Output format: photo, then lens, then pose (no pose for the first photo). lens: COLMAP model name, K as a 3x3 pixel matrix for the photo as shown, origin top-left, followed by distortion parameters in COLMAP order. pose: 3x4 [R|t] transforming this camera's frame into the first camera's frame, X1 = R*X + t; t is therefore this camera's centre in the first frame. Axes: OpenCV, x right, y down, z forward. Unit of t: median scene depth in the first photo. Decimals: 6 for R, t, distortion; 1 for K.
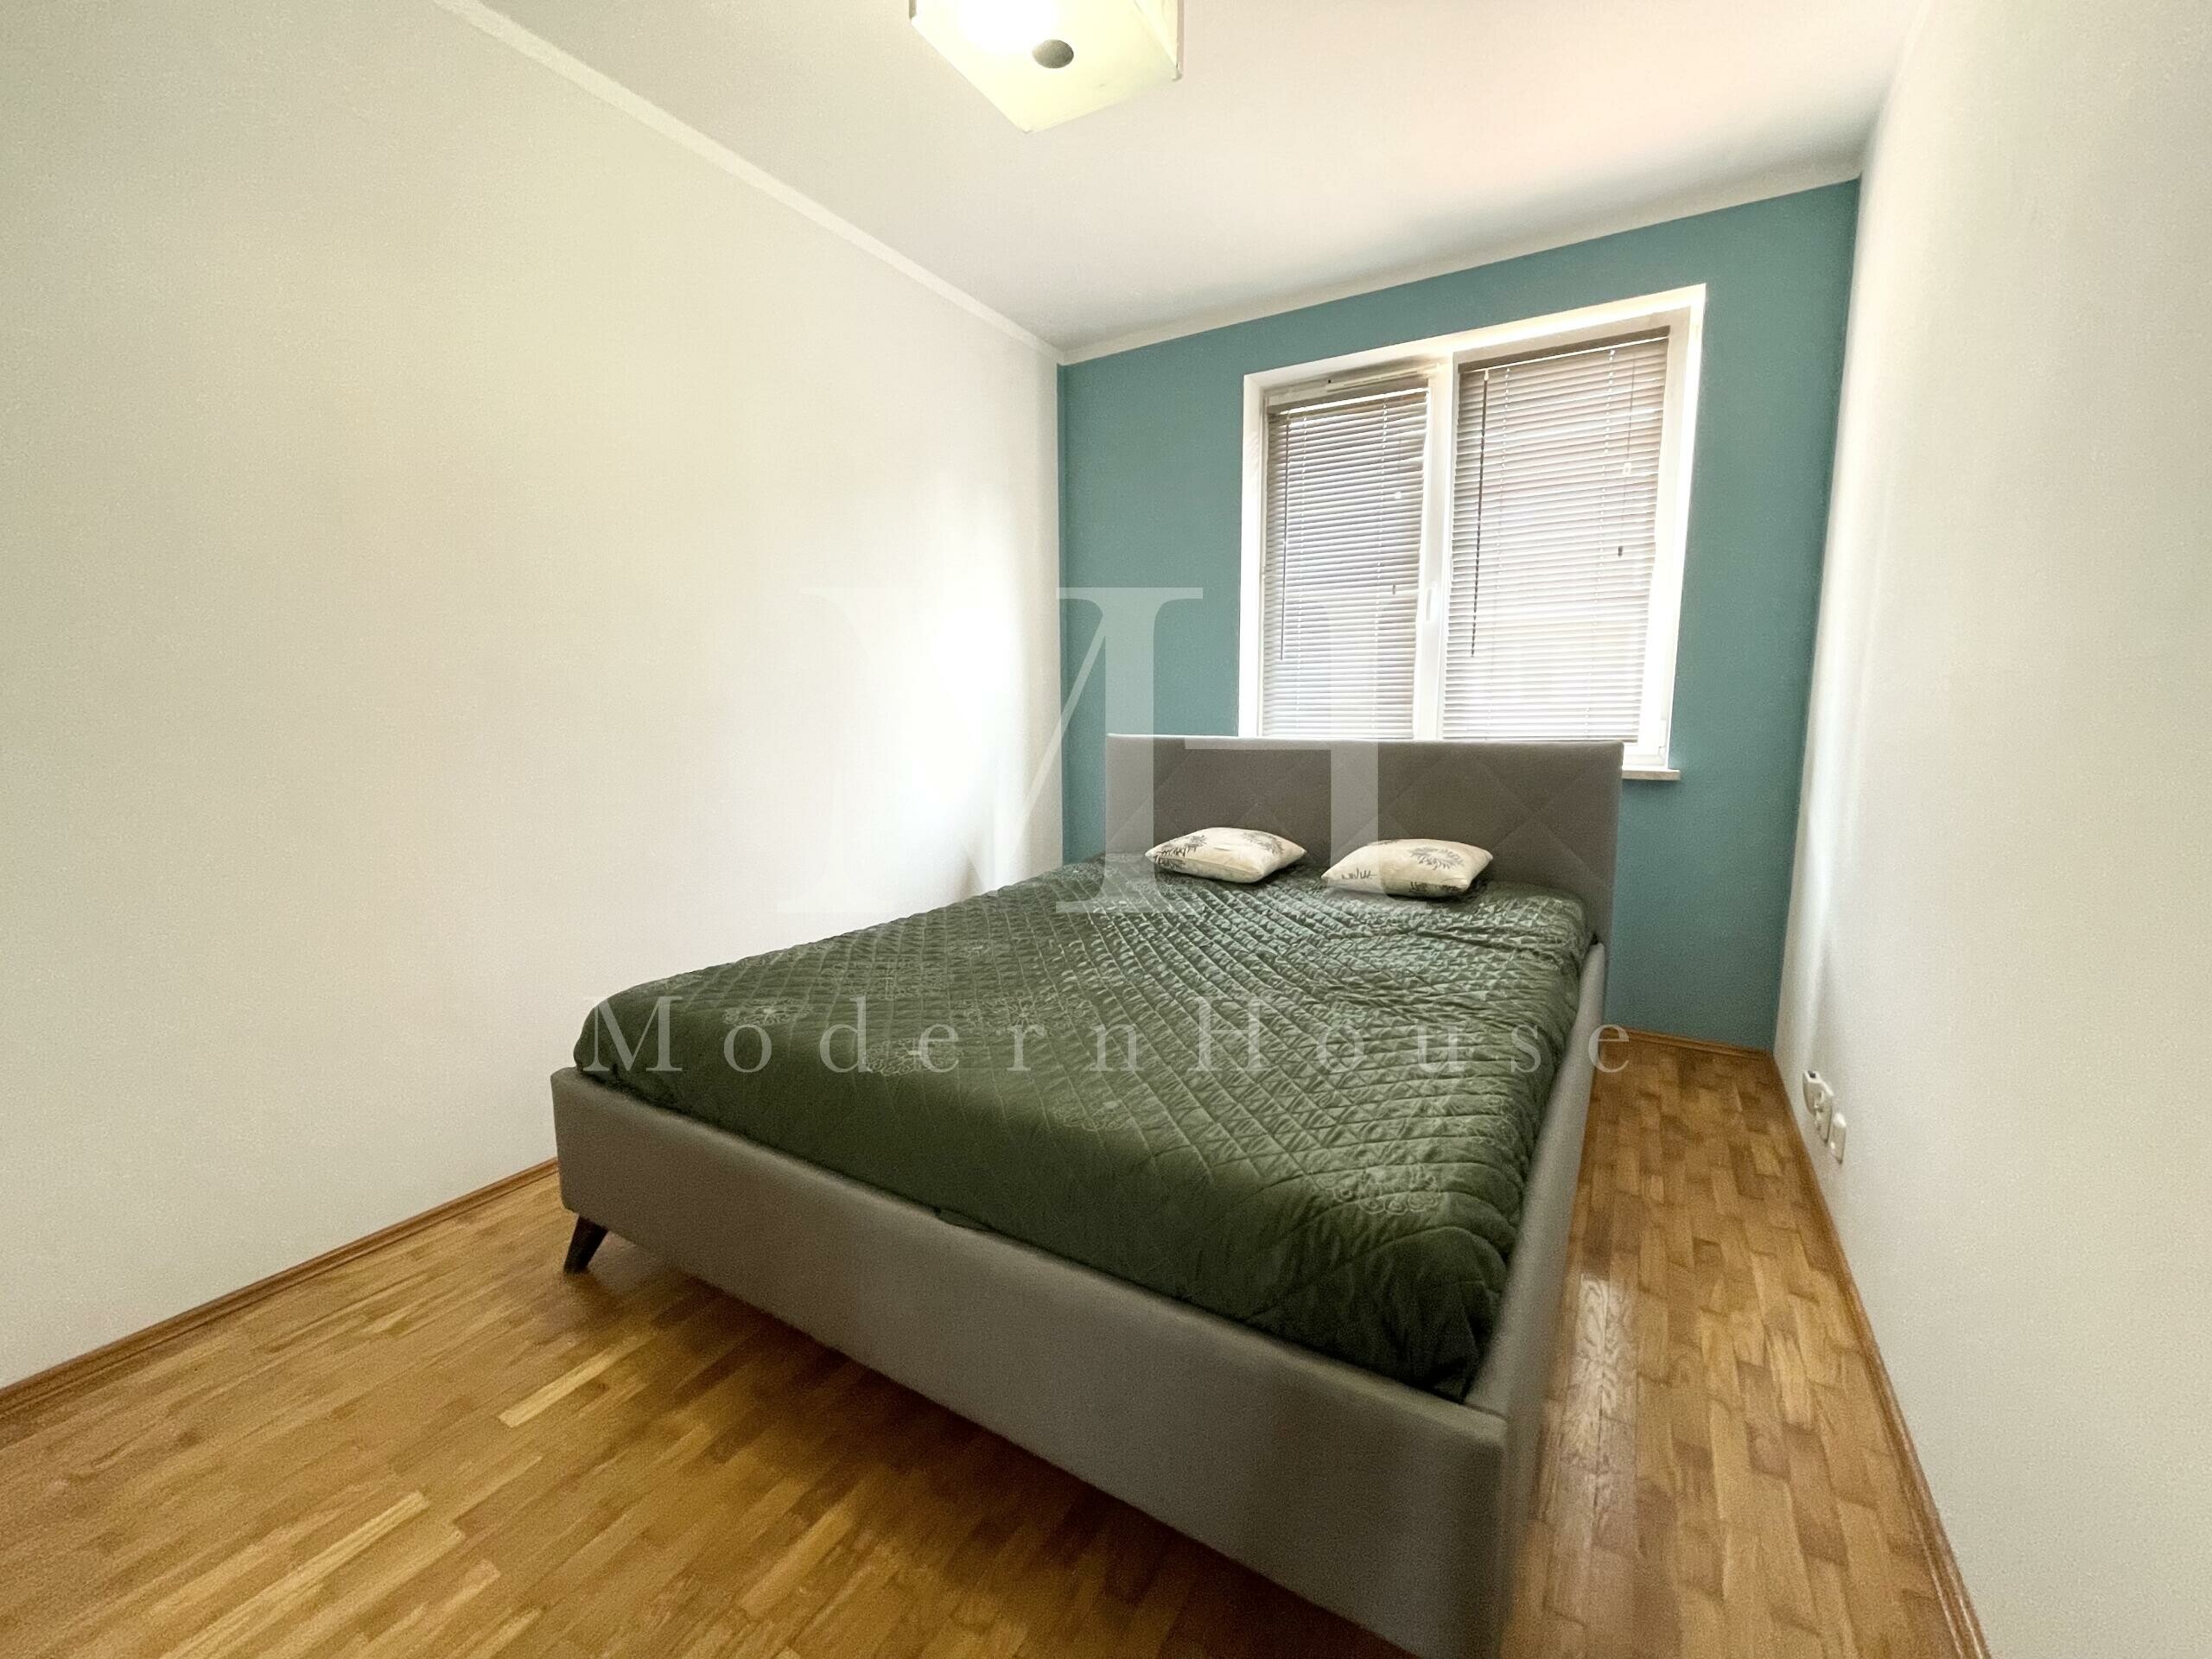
lens RADIAL K [[876.0, 0, 1116.5], [0, 876.0, 823.0], [0, 0, 1]] dist [0.002988, 0.000274]
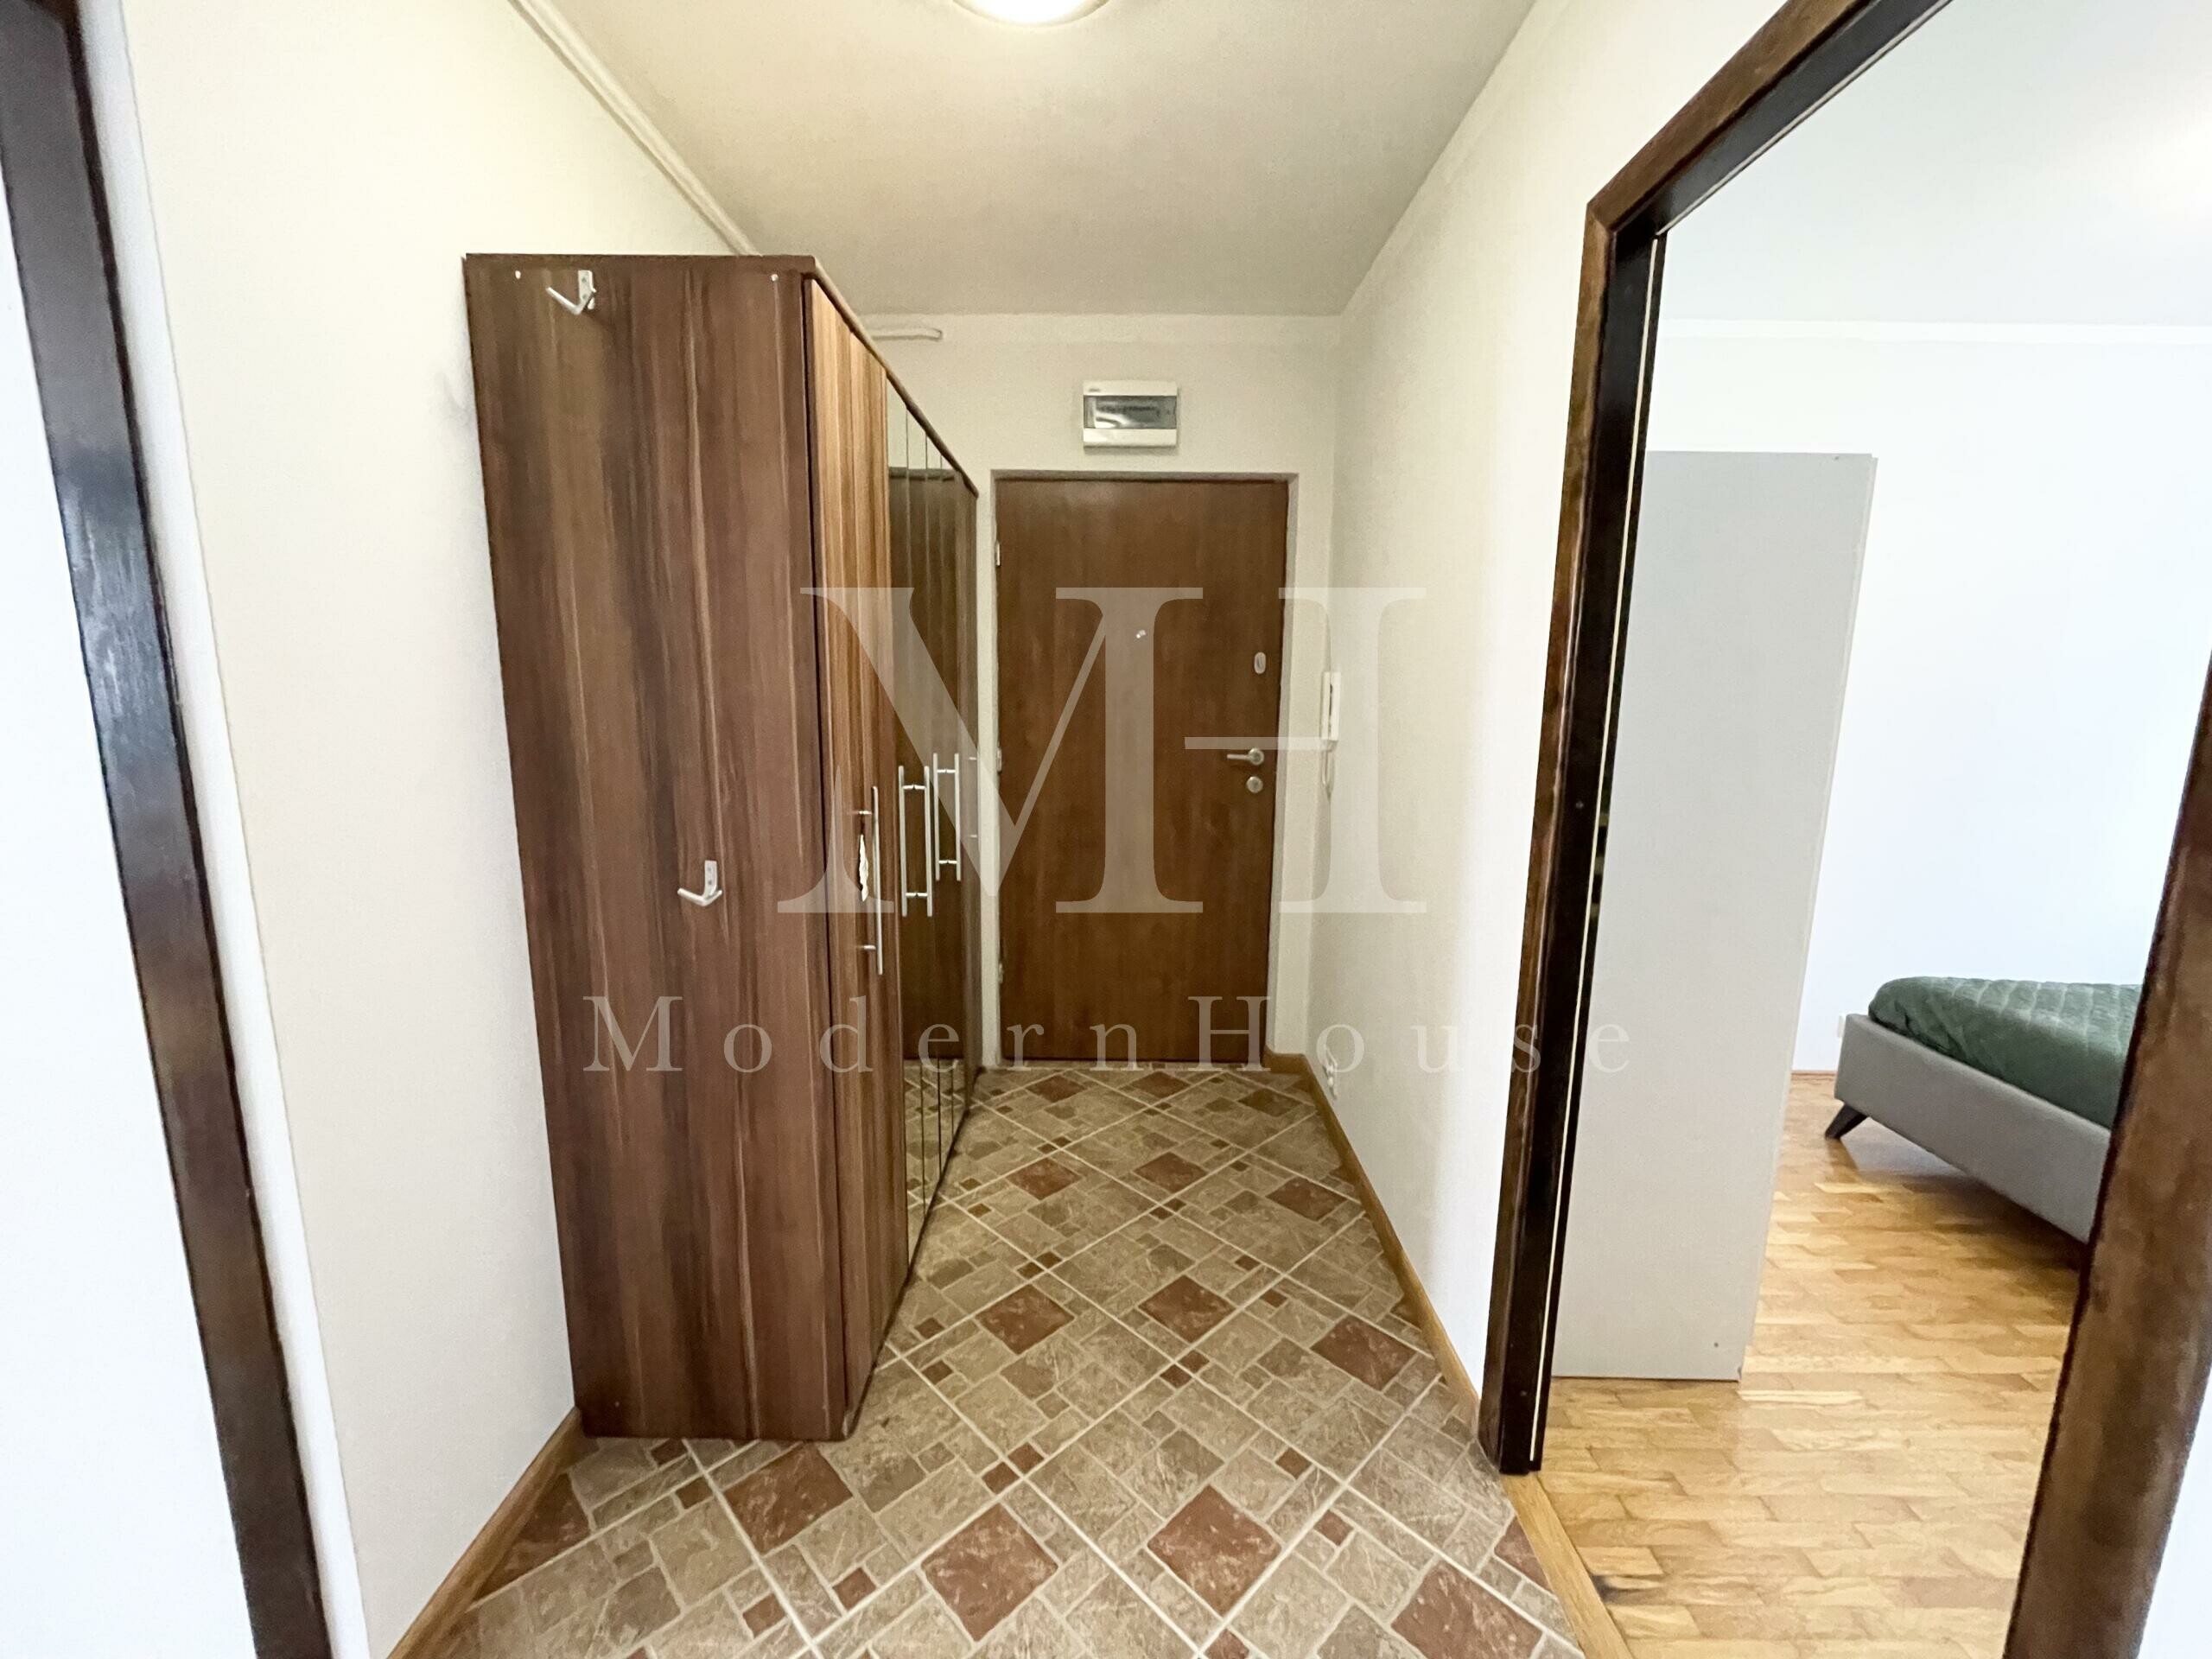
lens RADIAL K [[876.0, 0, 1099.7], [0, 876.0, 824.9], [0, 0, 1]] dist [0.002988, 0.000274]
pose [[0.500345, 0.138520, -0.854673, 0.018440], [-0.123278, 0.988460, 0.088034, -0.039528], [0.857005, 0.061315, 0.511648, -1.077193]]
